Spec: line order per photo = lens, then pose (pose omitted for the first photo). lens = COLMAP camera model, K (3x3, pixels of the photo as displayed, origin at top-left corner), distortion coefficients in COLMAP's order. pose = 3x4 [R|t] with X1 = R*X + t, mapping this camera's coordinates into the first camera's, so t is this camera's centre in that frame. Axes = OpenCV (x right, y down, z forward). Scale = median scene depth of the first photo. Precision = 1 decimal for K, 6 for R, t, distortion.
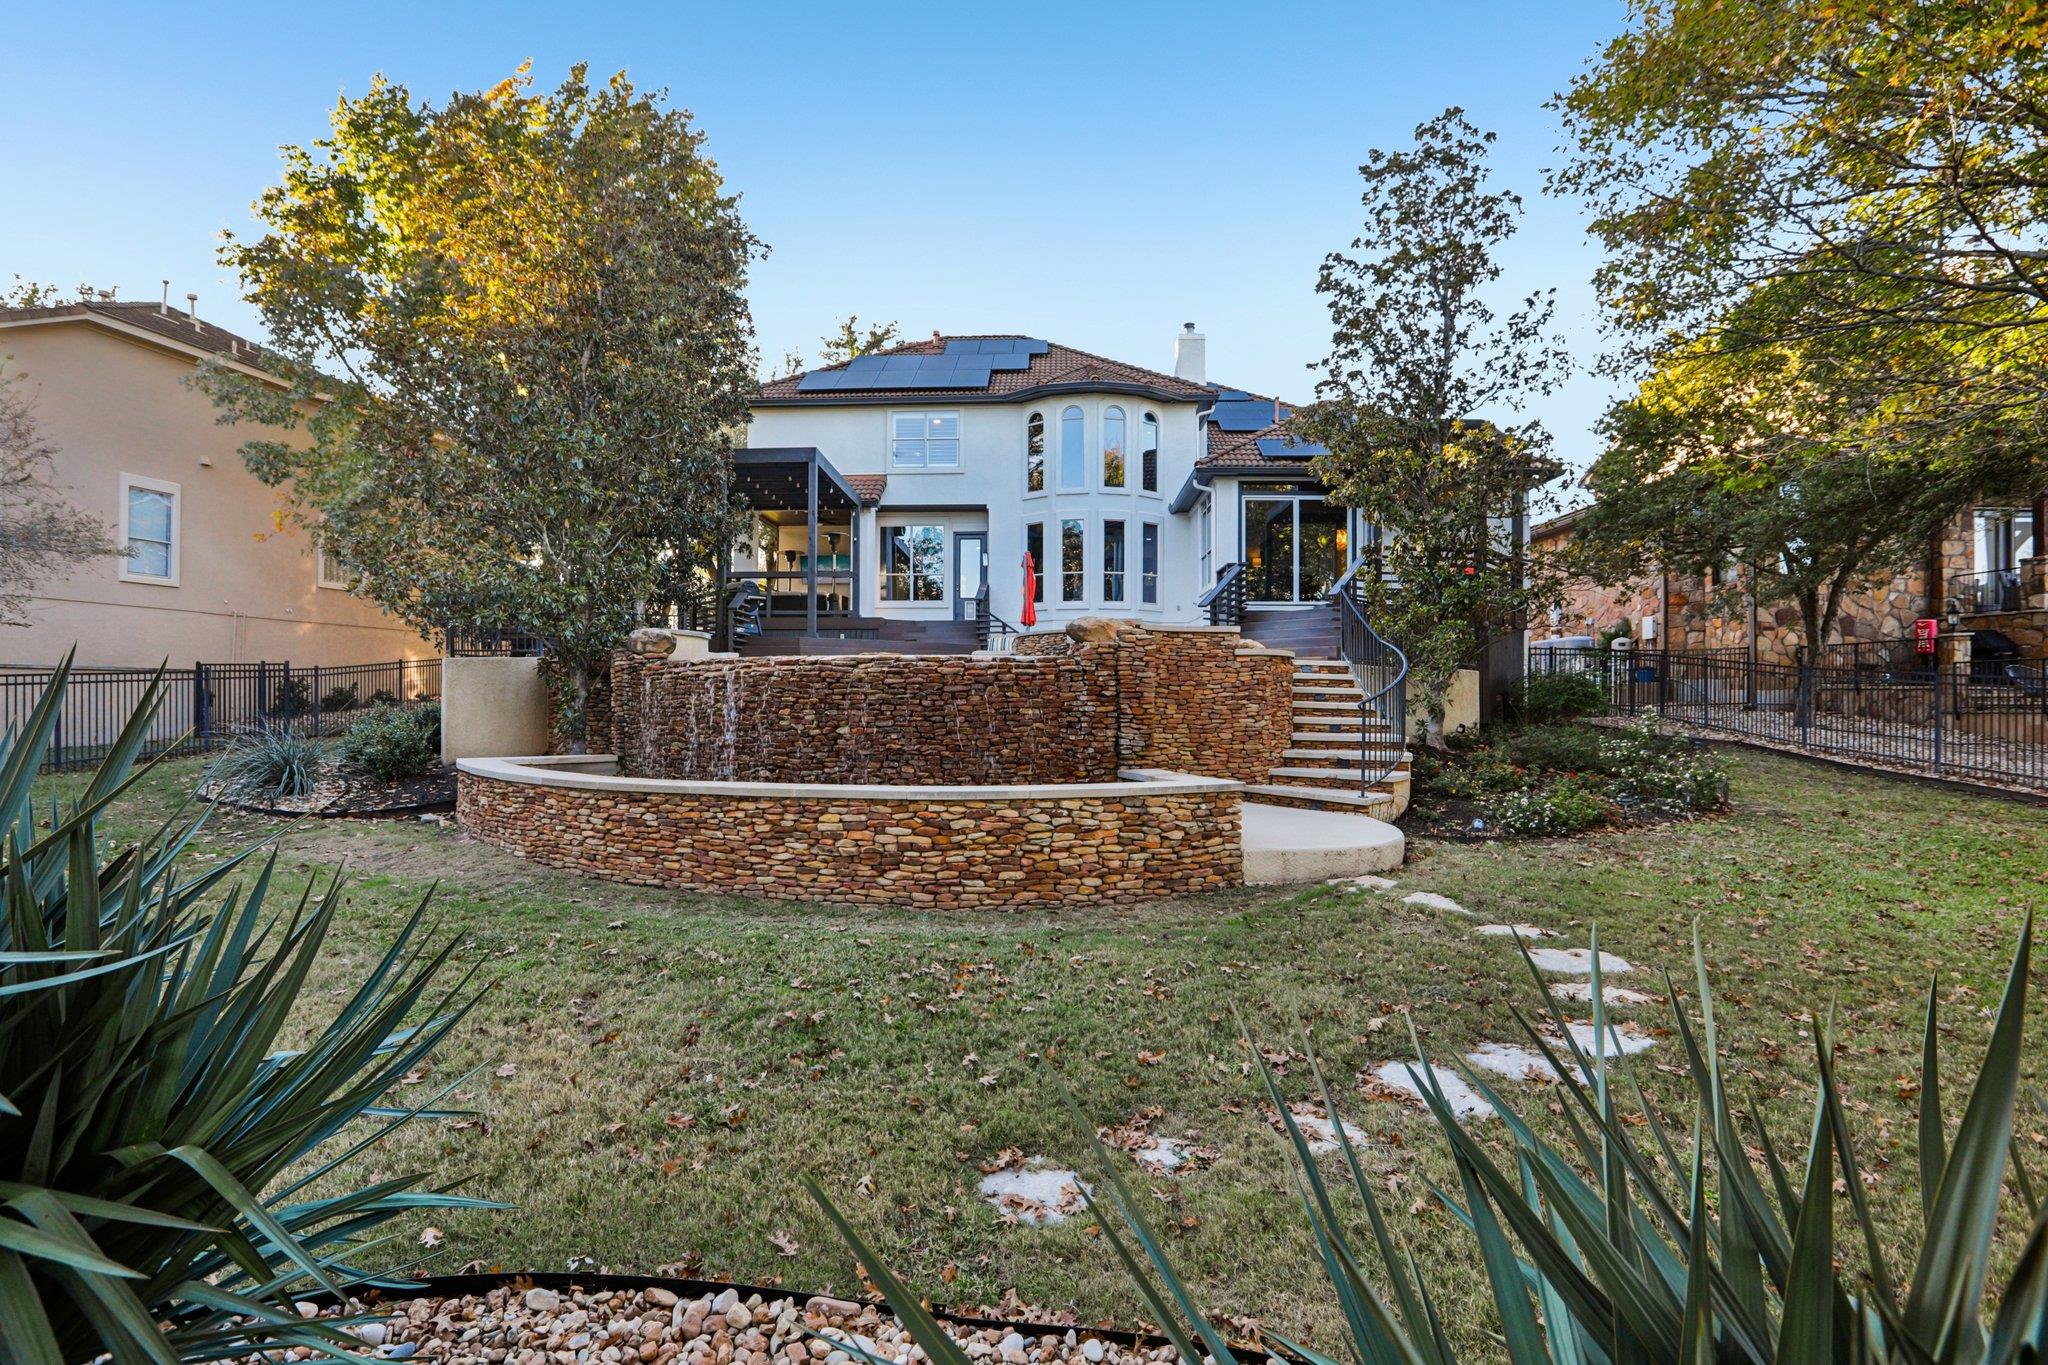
lens RADIAL K [[967.5, 0, 1027.4], [0, 967.5, 691.3], [0, 0, 1]] dist [-0.057920, 0.021936]
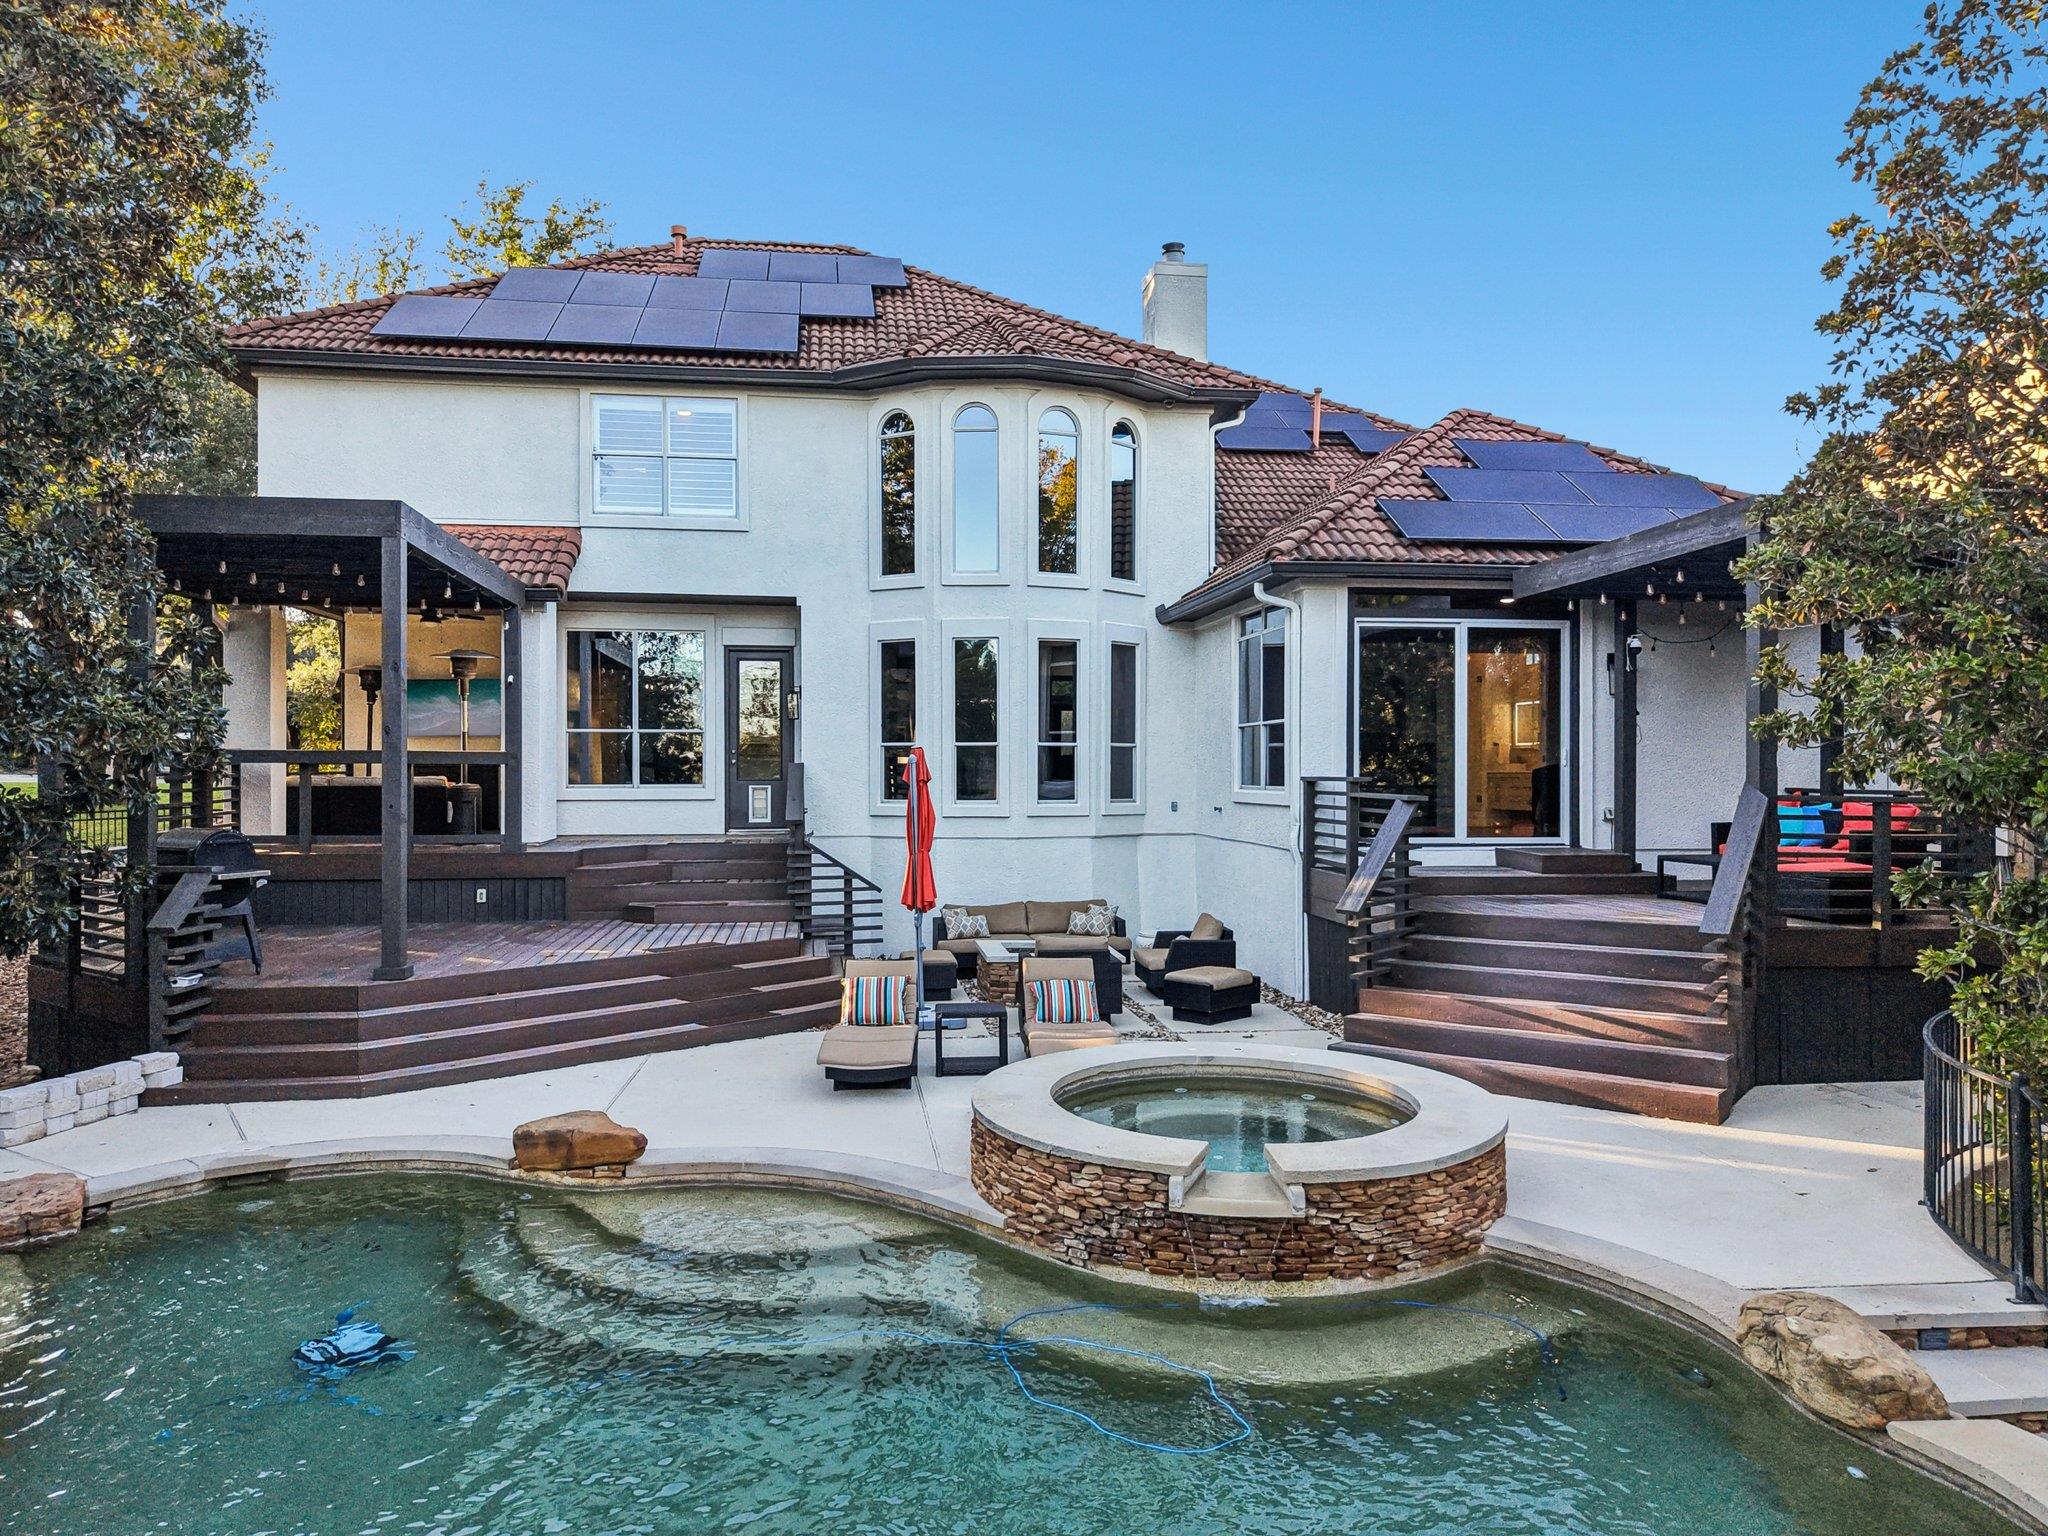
lens RADIAL K [[1375.0, 0, 1029.2], [0, 1375.0, 773.6], [0, 0, 1]] dist [0.061854, -0.078452]
pose [[0.986198, -0.001039, 0.165569, -0.123284], [0.000327, 0.999991, 0.004329, -0.319546], [-0.165572, -0.004215, 0.986189, 0.868342]]
